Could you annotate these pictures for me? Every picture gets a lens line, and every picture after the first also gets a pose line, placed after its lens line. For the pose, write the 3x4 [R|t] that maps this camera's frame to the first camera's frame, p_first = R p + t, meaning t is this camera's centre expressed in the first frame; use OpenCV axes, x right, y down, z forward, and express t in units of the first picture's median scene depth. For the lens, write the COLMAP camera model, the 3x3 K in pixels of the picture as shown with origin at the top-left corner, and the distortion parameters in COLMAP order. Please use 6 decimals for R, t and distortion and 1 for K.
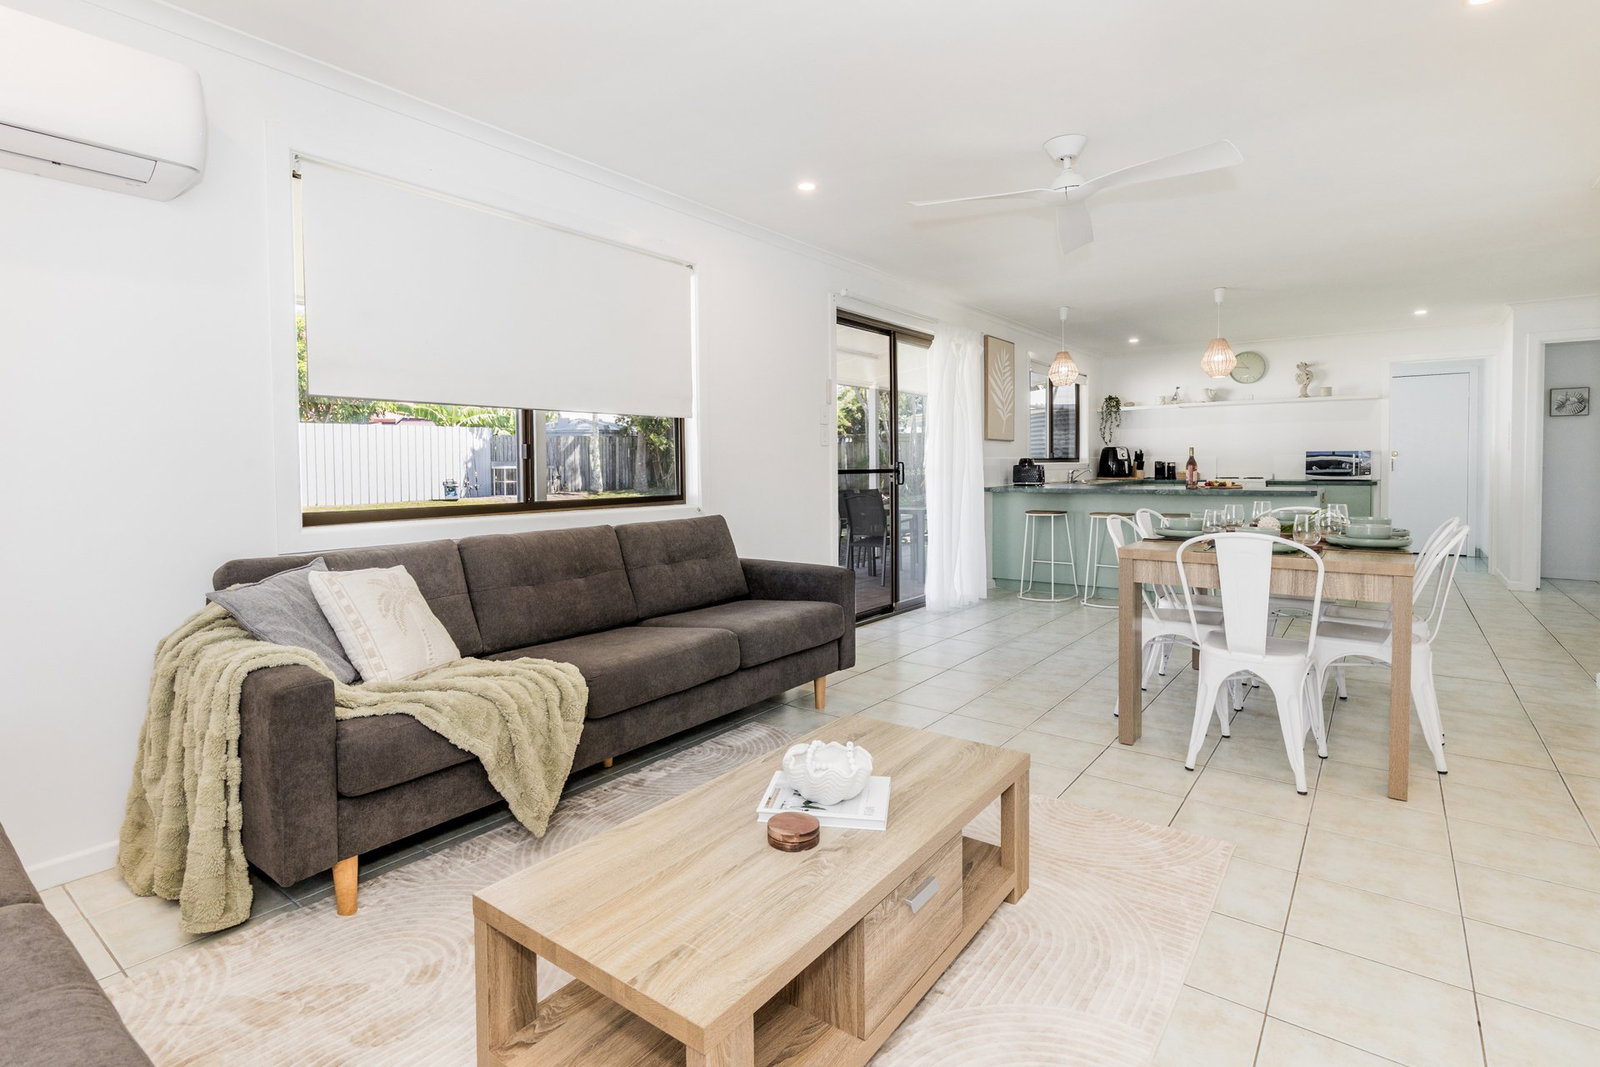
lens RADIAL K [[784.0, 0, 798.0], [0, 784.0, 487.2], [0, 0, 1]] dist [-0.003654, -0.000534]
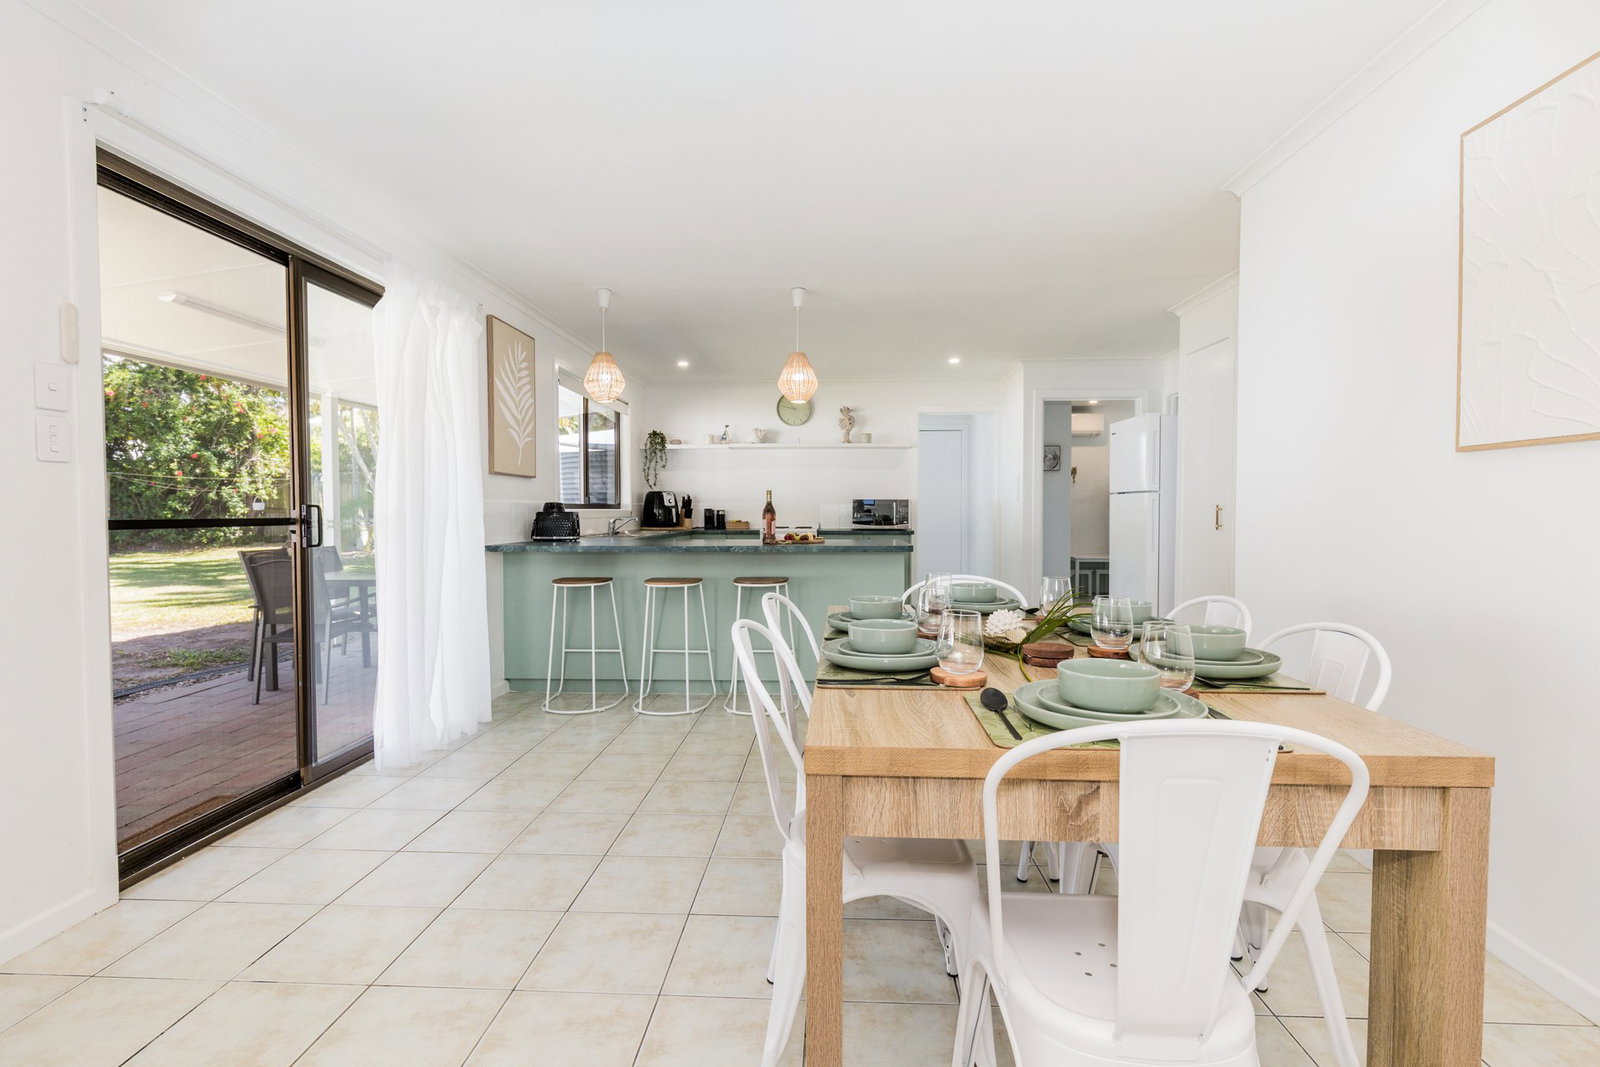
lens RADIAL K [[753.4, 0, 796.0], [0, 753.4, 534.7], [0, 0, 1]] dist [-0.002132, -0.000350]
pose [[0.832528, -0.010708, 0.553880, 0.086528], [0.009779, 0.999941, 0.004632, -0.007824], [-0.553897, 0.001560, 0.832584, 0.280791]]
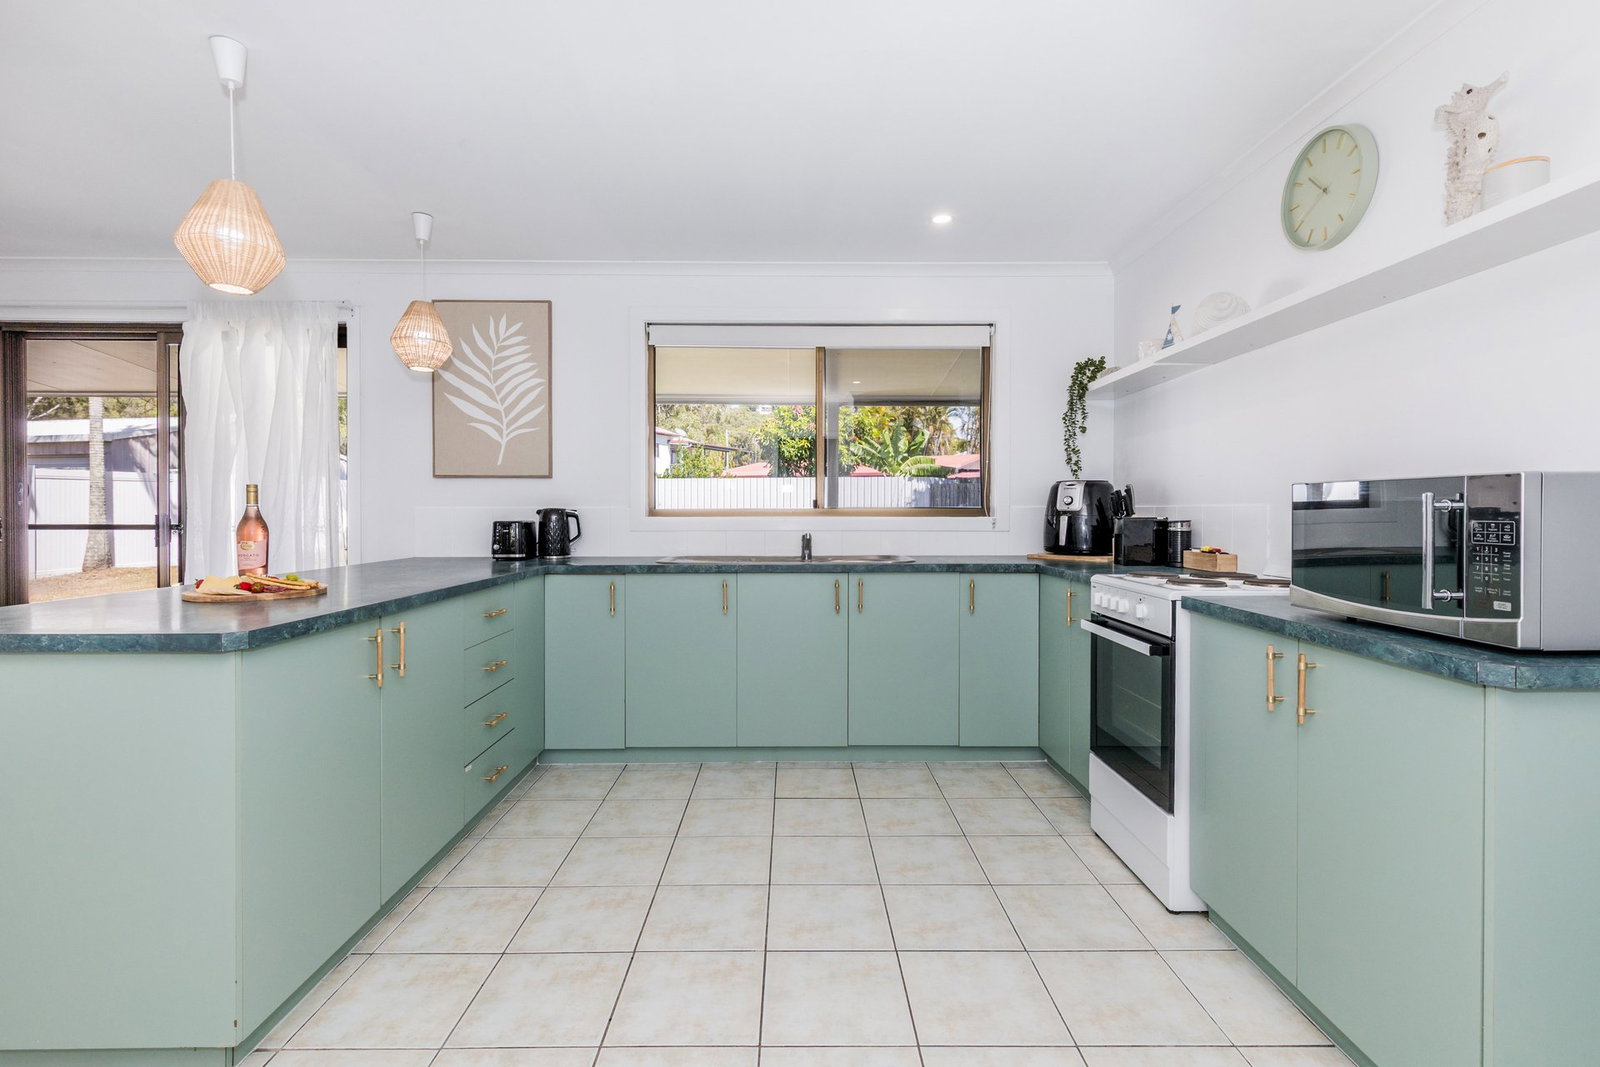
lens RADIAL K [[754.7, 0, 814.9], [0, 754.7, 520.9], [0, 0, 1]] dist [0.009468, 0.000270]
pose [[0.605873, 0.018261, -0.795352, 0.750763], [-0.027666, 0.999615, 0.001875, -0.031802], [0.795080, 0.020868, 0.606145, 0.761494]]
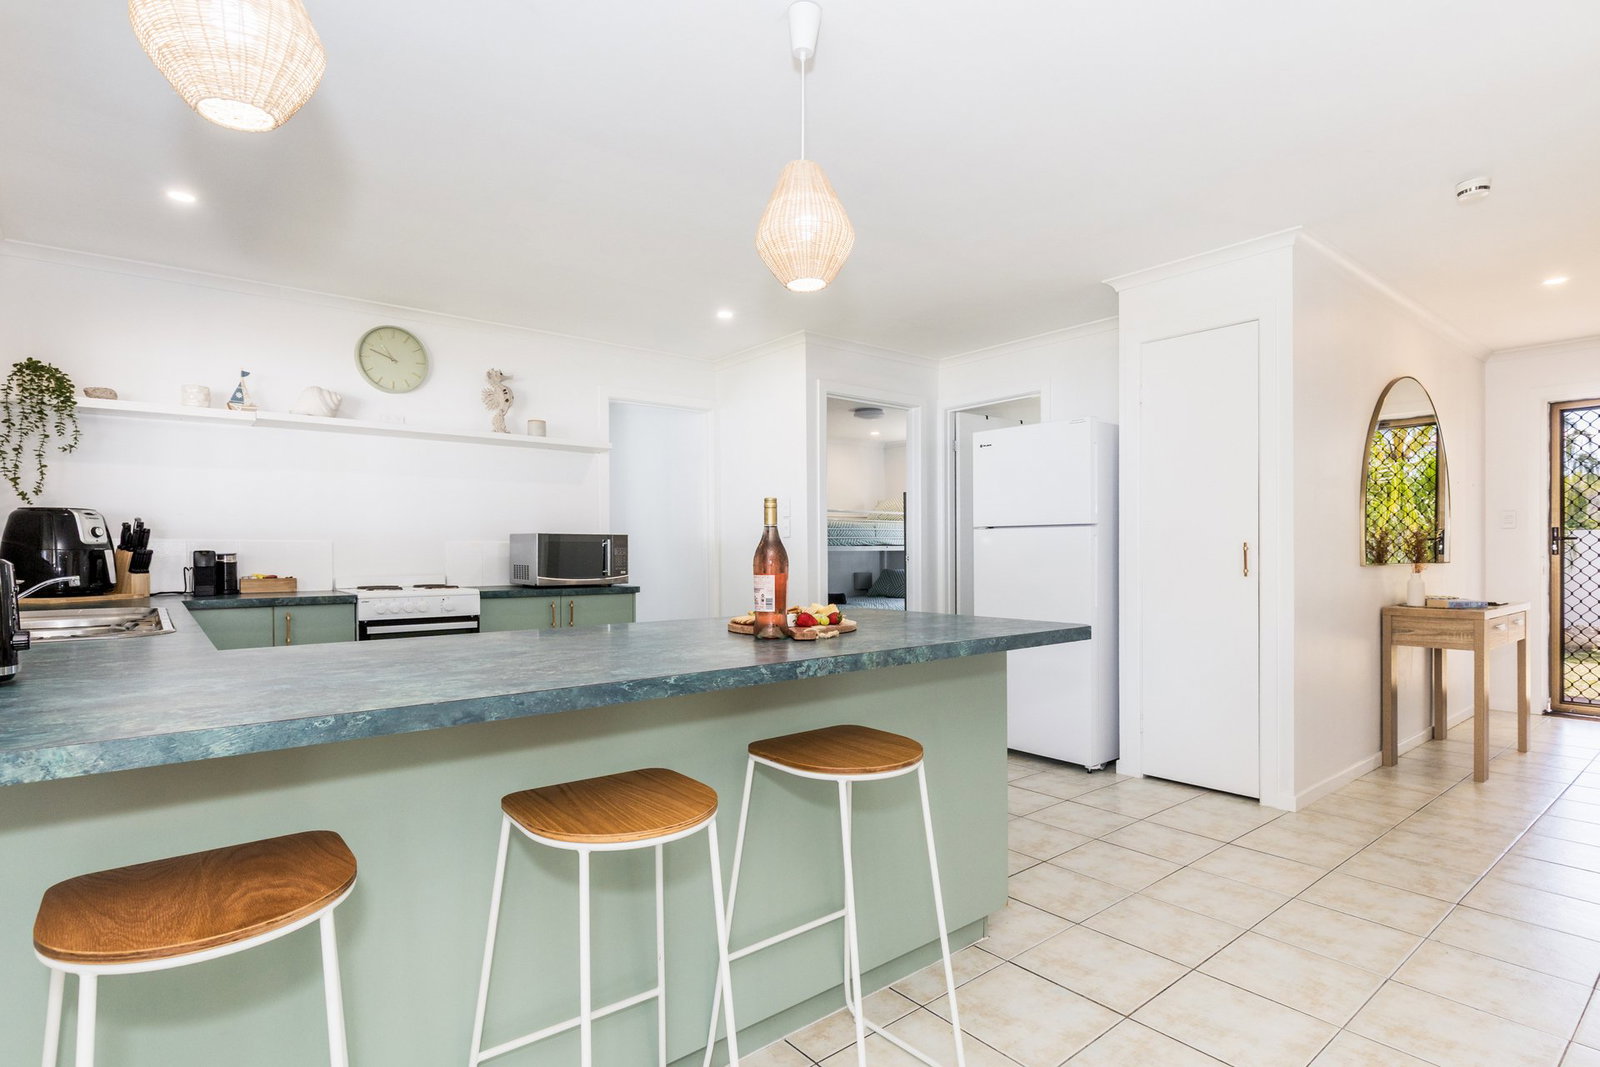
lens RADIAL K [[812.1, 0, 797.6], [0, 812.1, 557.2], [0, 0, 1]] dist [-0.001702, -0.000474]
pose [[0.248665, 0.000730, 0.968589, 0.162733], [0.029563, 0.999528, -0.008342, -0.020048], [-0.968138, 0.030709, 0.248526, 0.701294]]
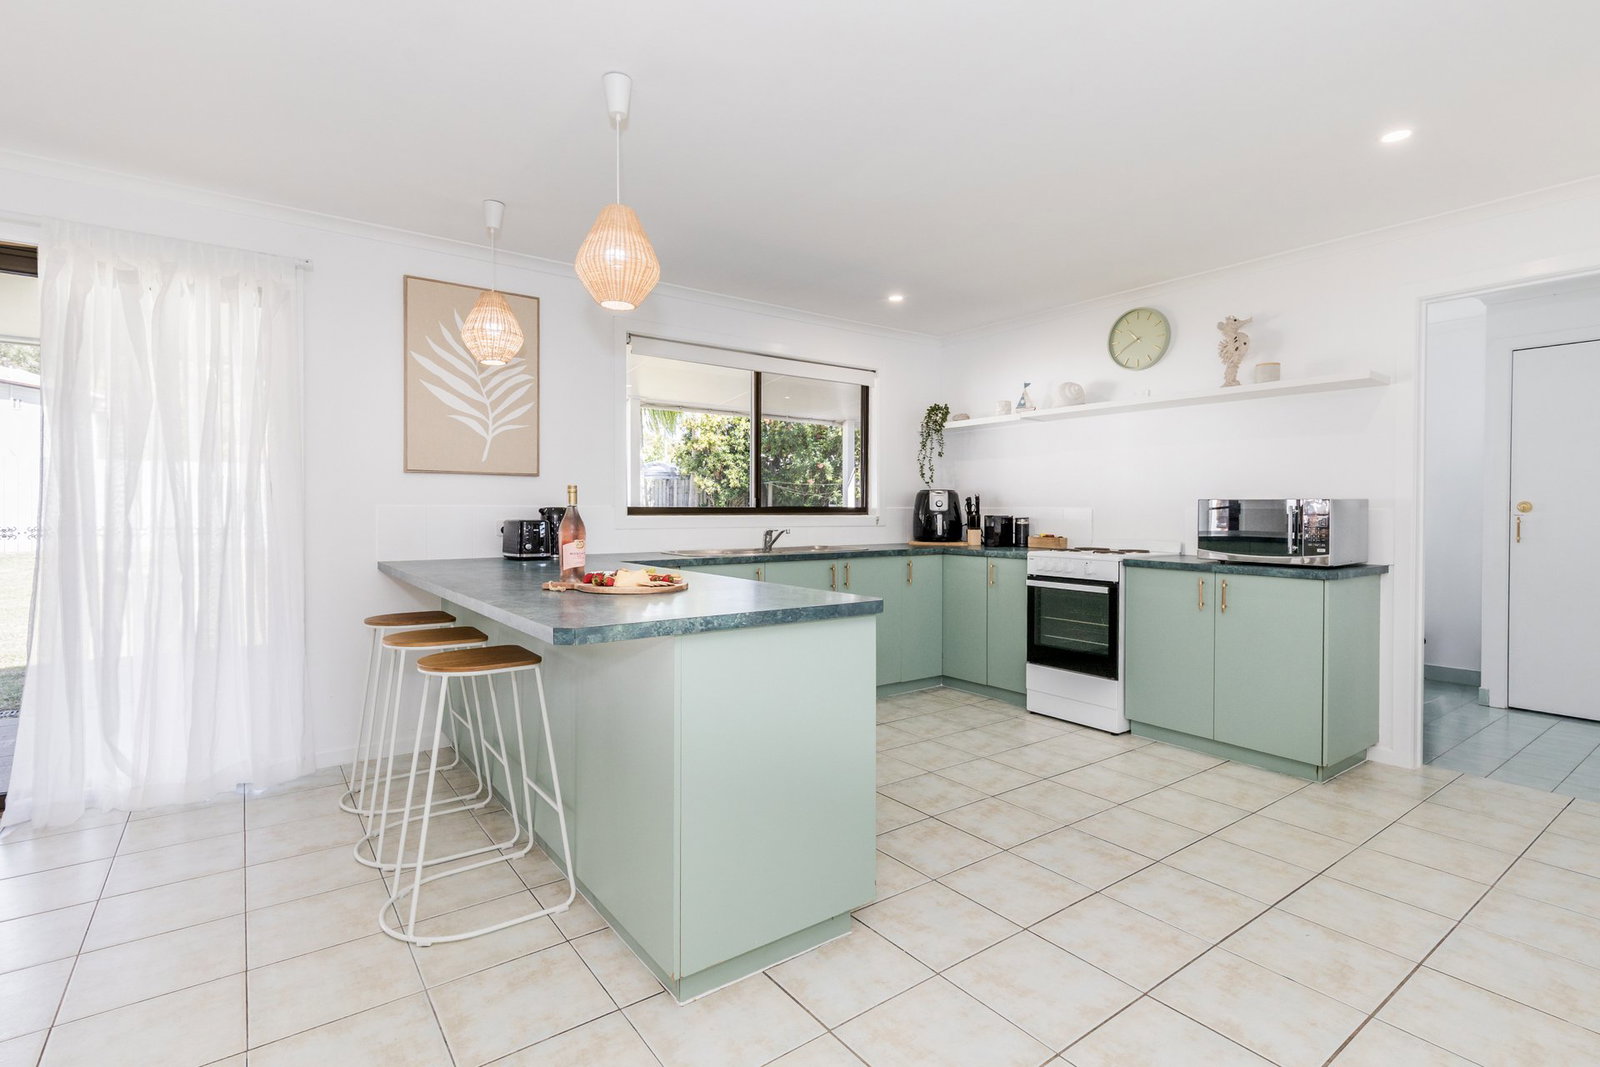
lens RADIAL K [[754.7, 0, 814.9], [0, 754.7, 520.9], [0, 0, 1]] dist [0.009468, 0.000270]
pose [[0.958846, 0.016147, -0.283468, 0.564542], [-0.019978, 0.999744, -0.010632, -0.023693], [0.283224, 0.015857, 0.958923, 0.504431]]
